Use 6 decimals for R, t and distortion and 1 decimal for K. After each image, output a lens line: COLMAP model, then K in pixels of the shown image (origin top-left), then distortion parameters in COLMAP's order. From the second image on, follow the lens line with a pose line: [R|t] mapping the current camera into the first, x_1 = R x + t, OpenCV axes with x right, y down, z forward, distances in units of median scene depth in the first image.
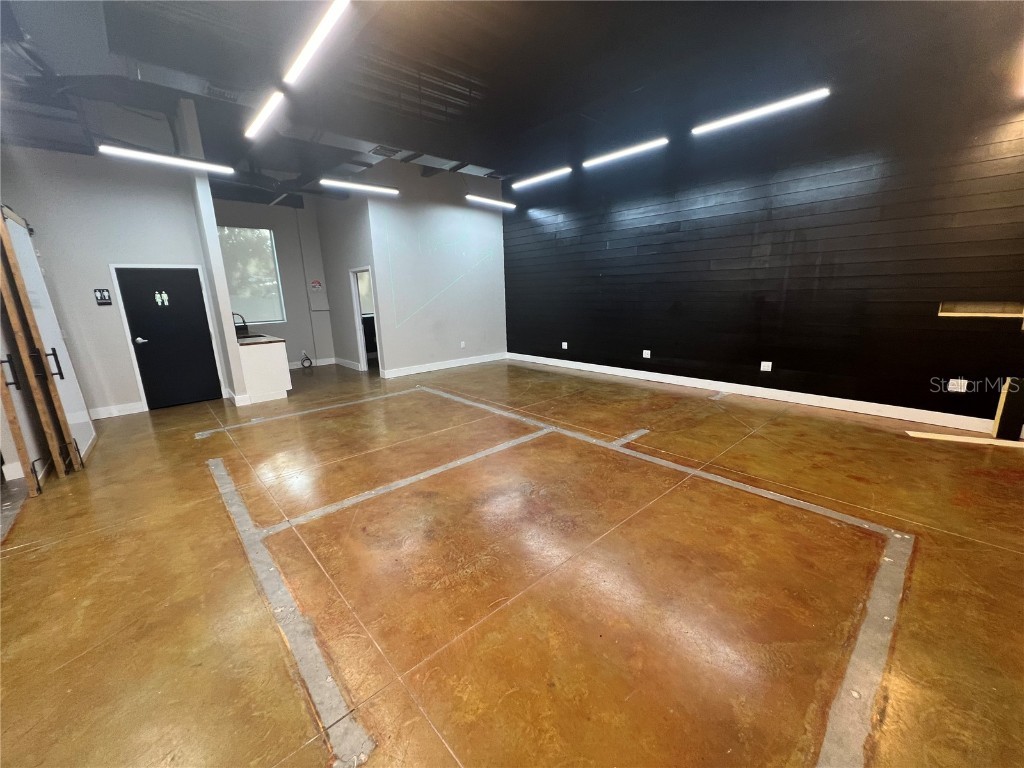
lens RADIAL K [[408.0, 0, 512.0], [0, 408.0, 384.0], [0, 0, 1]] dist [-0.001994, 0.000298]
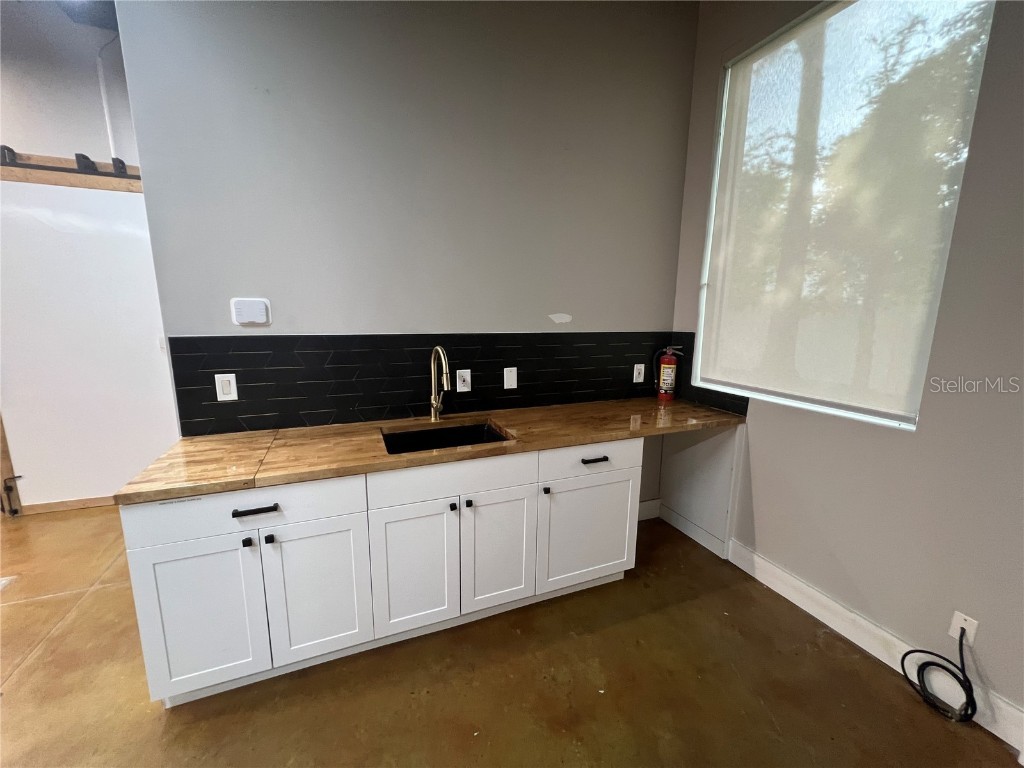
lens RADIAL K [[413.4, 0, 521.4], [0, 413.4, 378.7], [0, 0, 1]] dist [0.001376, 0.000304]
pose [[-0.339744, 0.188827, -0.921368, -0.512816], [-0.211929, 0.939074, 0.270602, -0.309296], [0.916330, 0.287200, -0.279027, 1.427041]]
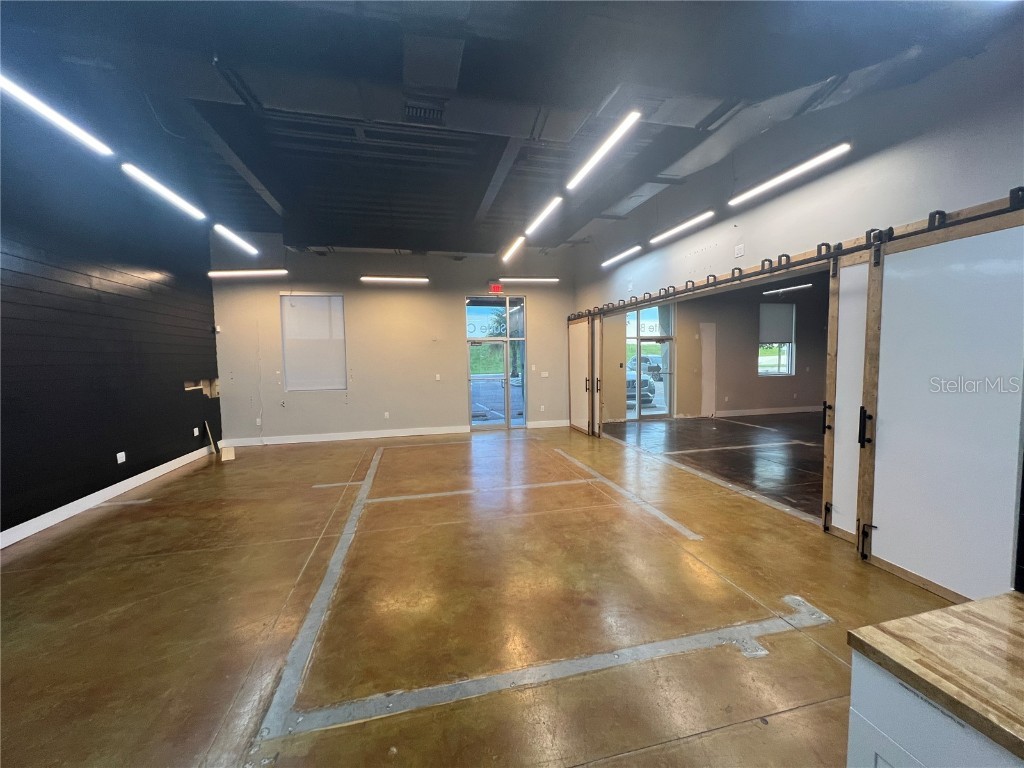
lens RADIAL K [[408.0, 0, 512.0], [0, 408.0, 384.0], [0, 0, 1]] dist [-0.001994, 0.000298]
pose [[-0.877394, 0.012220, 0.479614, -0.598012], [0.148145, 0.957724, 0.246612, -0.302953], [-0.456324, 0.287429, -0.842112, 1.353088]]
